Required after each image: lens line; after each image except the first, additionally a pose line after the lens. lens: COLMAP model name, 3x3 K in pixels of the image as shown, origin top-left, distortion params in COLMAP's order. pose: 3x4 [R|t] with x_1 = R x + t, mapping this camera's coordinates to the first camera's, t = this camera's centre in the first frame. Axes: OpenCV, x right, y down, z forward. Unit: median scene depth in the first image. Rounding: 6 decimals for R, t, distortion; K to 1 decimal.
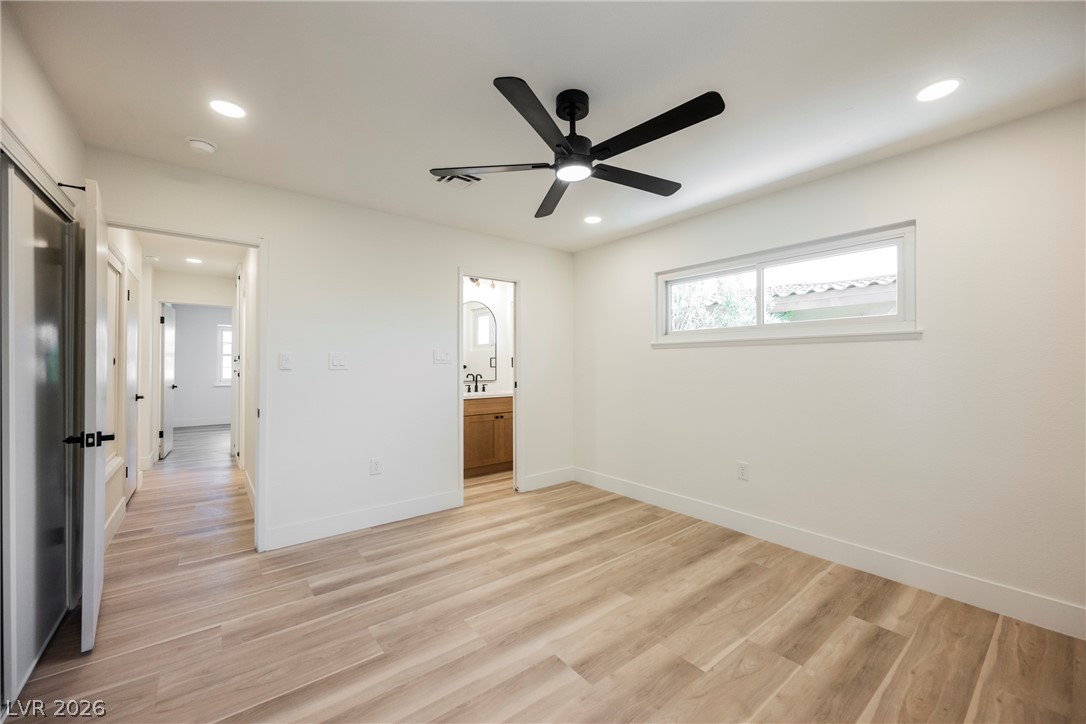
lens RADIAL K [[423.2, 0, 545.0], [0, 423.2, 359.6], [0, 0, 1]] dist [-0.001406, 0.000399]
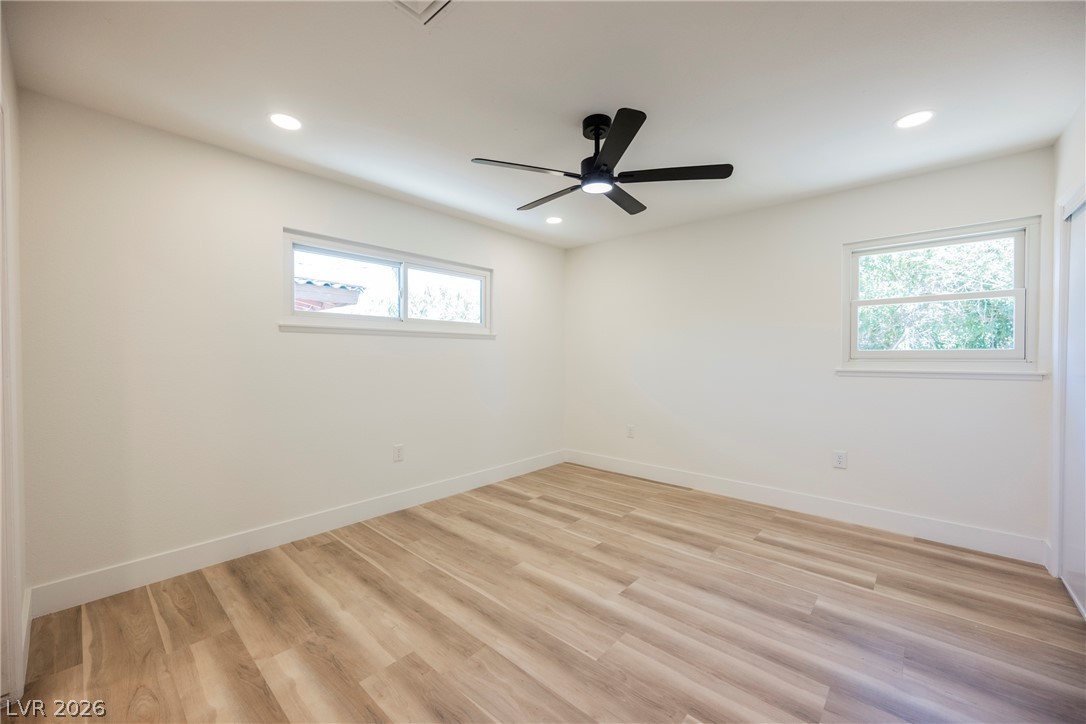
lens RADIAL K [[423.2, 0, 545.0], [0, 423.2, 359.6], [0, 0, 1]] dist [-0.001406, 0.000399]
pose [[-0.164637, -0.009080, 0.986312, -0.755018], [-0.013128, 0.999889, 0.007014, 0.017262], [-0.986267, -0.011794, -0.164738, 0.950519]]
